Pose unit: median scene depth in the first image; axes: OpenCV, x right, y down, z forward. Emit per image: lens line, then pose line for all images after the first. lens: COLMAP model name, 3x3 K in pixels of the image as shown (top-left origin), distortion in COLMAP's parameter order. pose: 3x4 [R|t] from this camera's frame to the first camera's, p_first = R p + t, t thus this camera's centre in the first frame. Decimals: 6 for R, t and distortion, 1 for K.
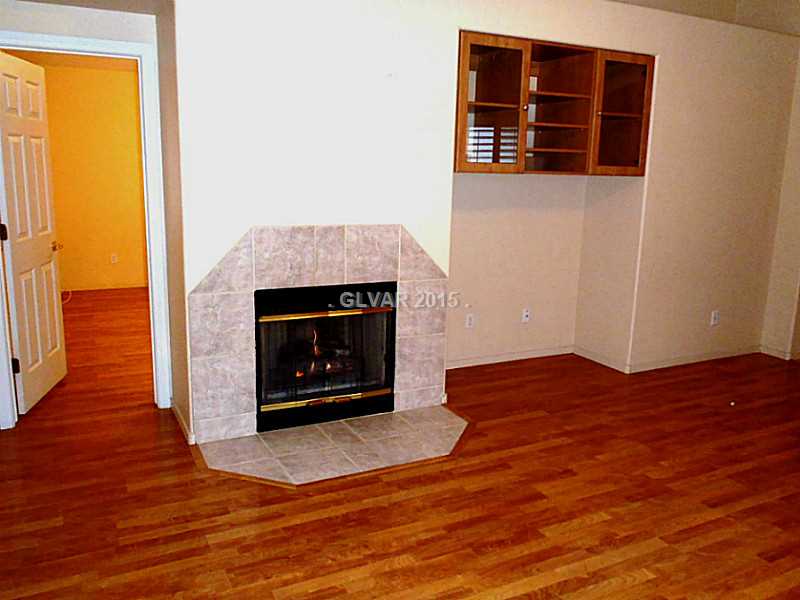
lens RADIAL K [[670.2, 0, 382.2], [0, 670.2, 298.4], [0, 0, 1]] dist [0.002069, 0.006395]
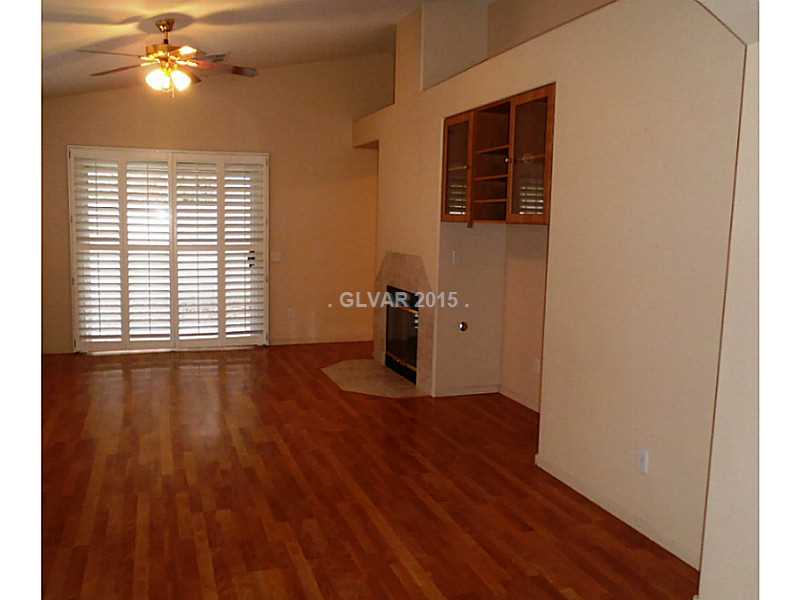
lens RADIAL K [[670.2, 0, 382.2], [0, 670.2, 298.4], [0, 0, 1]] dist [0.002069, 0.006395]
pose [[-0.143998, 0.095148, -0.984993, 1.480859], [-0.211077, 0.969507, 0.124510, -0.183211], [0.966804, 0.225839, -0.119524, 1.097818]]
